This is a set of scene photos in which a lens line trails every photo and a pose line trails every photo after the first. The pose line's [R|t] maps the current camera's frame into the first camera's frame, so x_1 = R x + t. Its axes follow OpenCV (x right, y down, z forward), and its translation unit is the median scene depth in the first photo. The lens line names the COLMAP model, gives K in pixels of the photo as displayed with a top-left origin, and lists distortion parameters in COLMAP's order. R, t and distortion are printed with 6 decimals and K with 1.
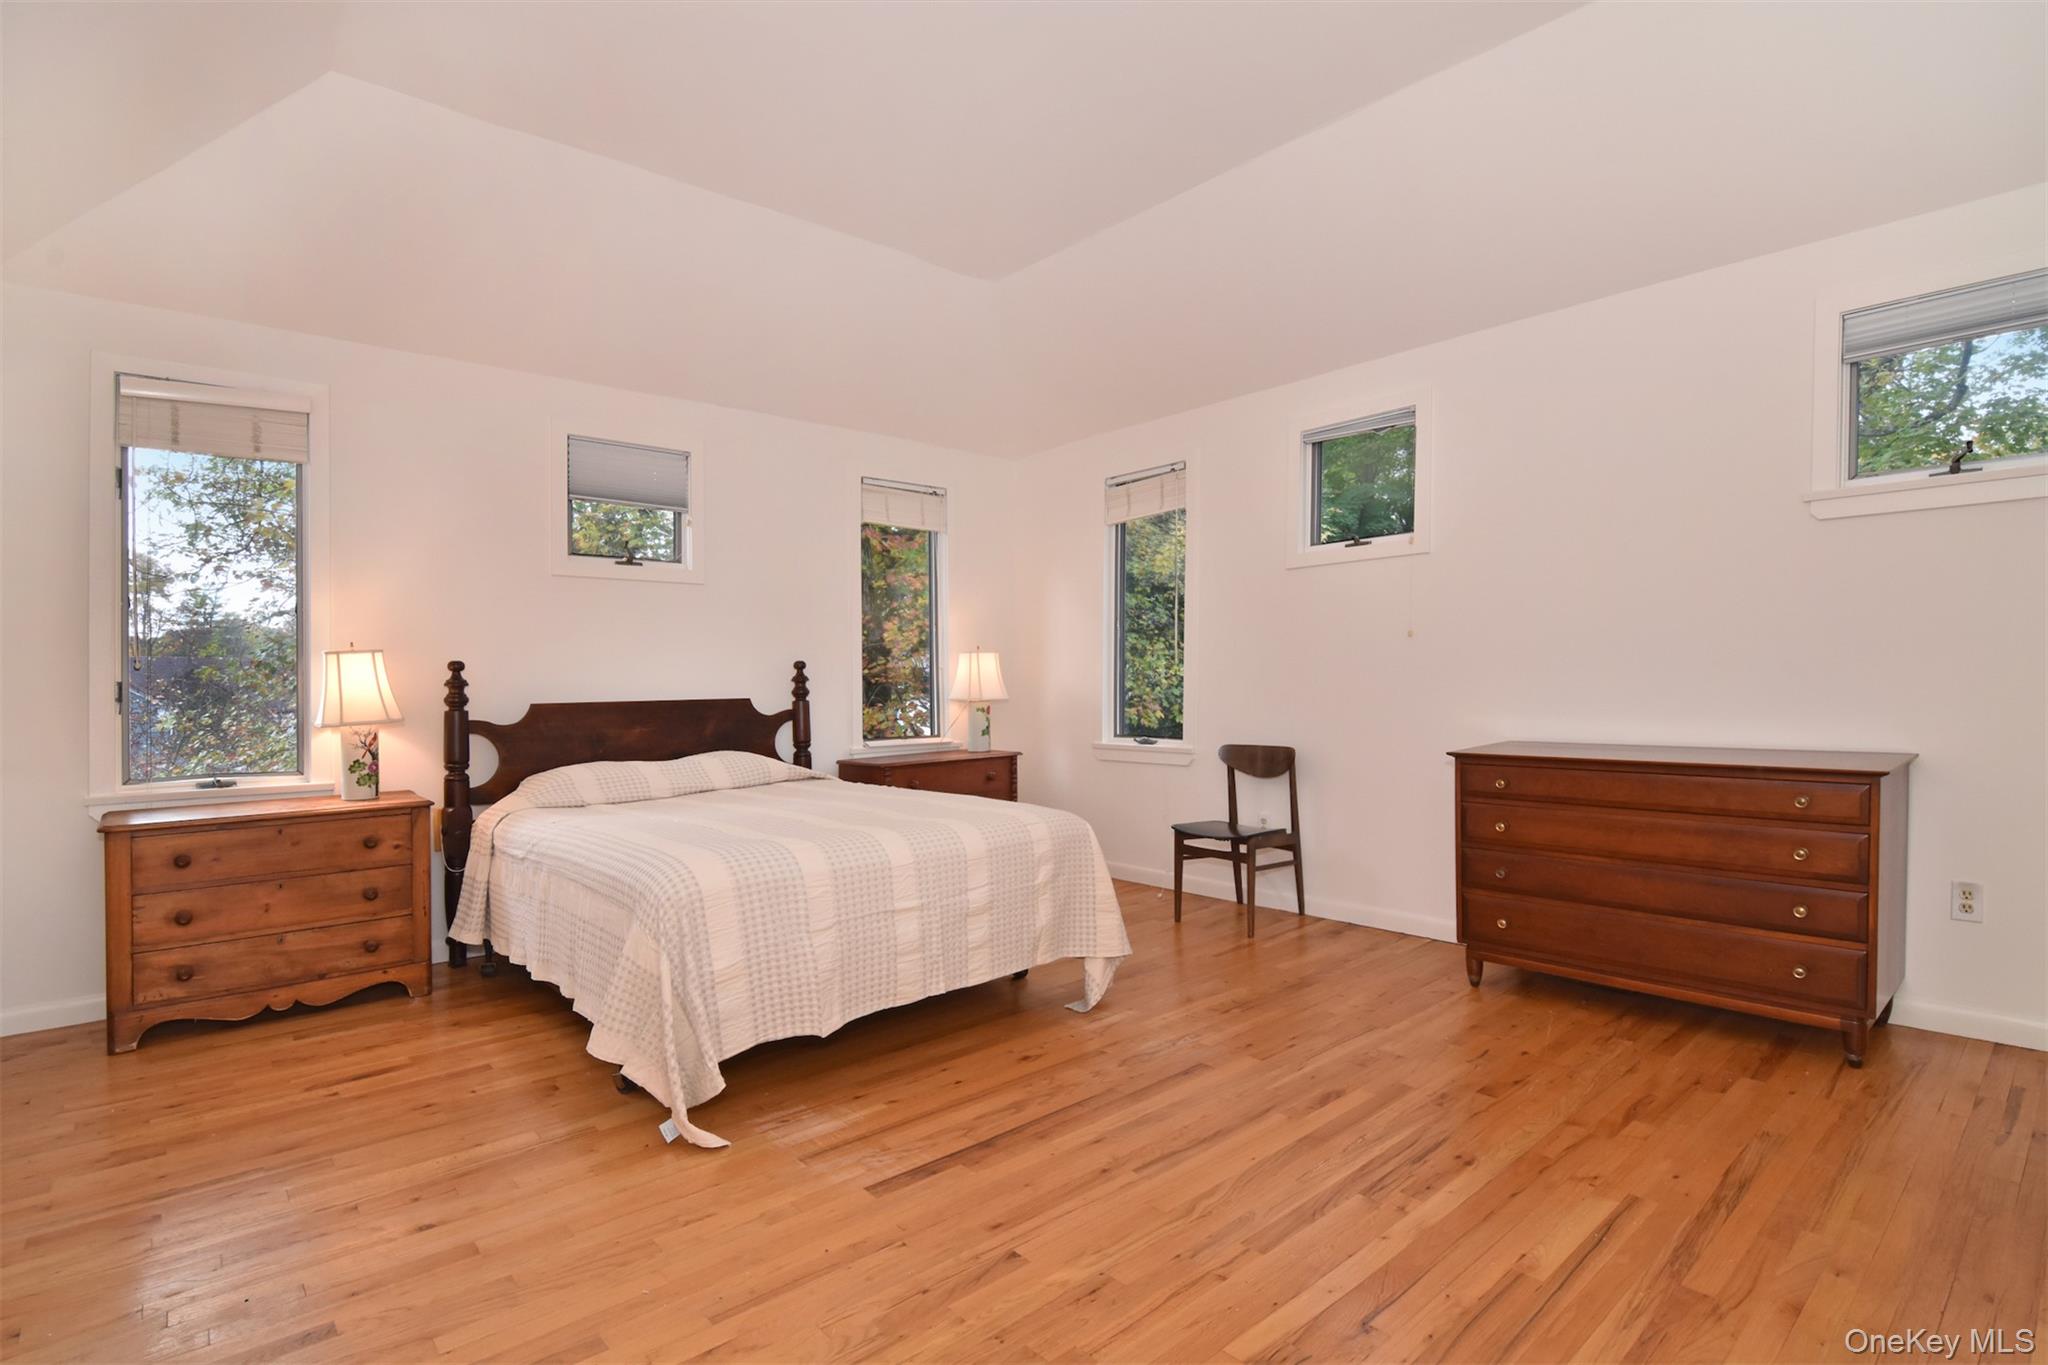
lens RADIAL K [[1010.9, 0, 1026.7], [0, 1010.9, 682.4], [0, 0, 1]] dist [-0.009834, -0.003421]
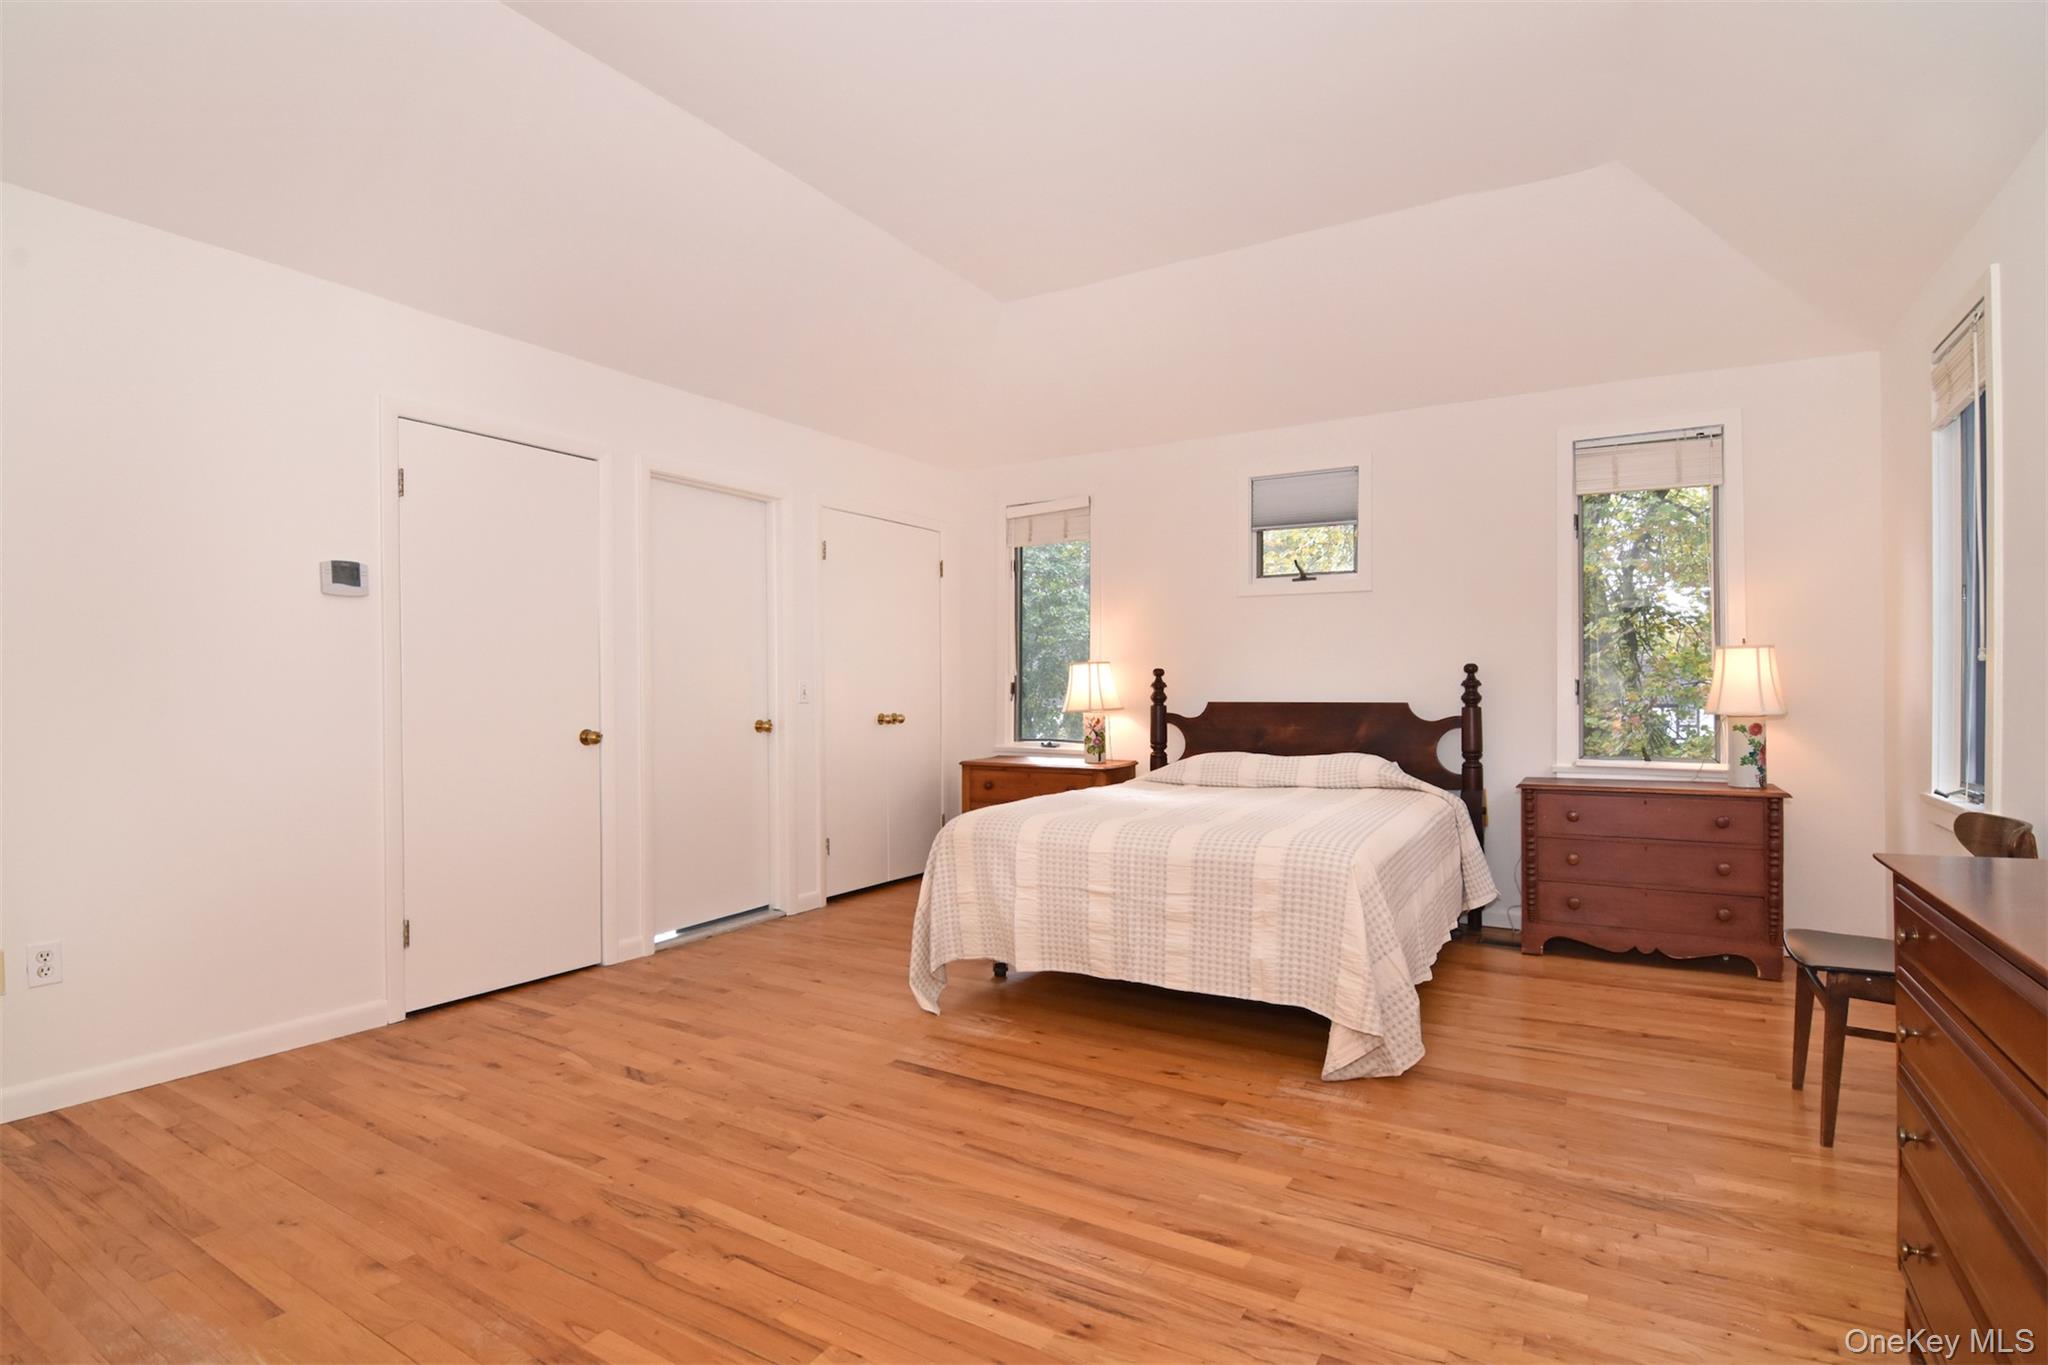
lens RADIAL K [[1010.9, 0, 1025.0], [0, 1010.9, 682.4], [0, 0, 1]] dist [-0.009834, -0.003421]
pose [[0.286105, 0.008336, -0.958162, 0.681242], [-0.004016, 0.999964, 0.007501, -0.012149], [0.958190, 0.001702, 0.286128, 0.440155]]
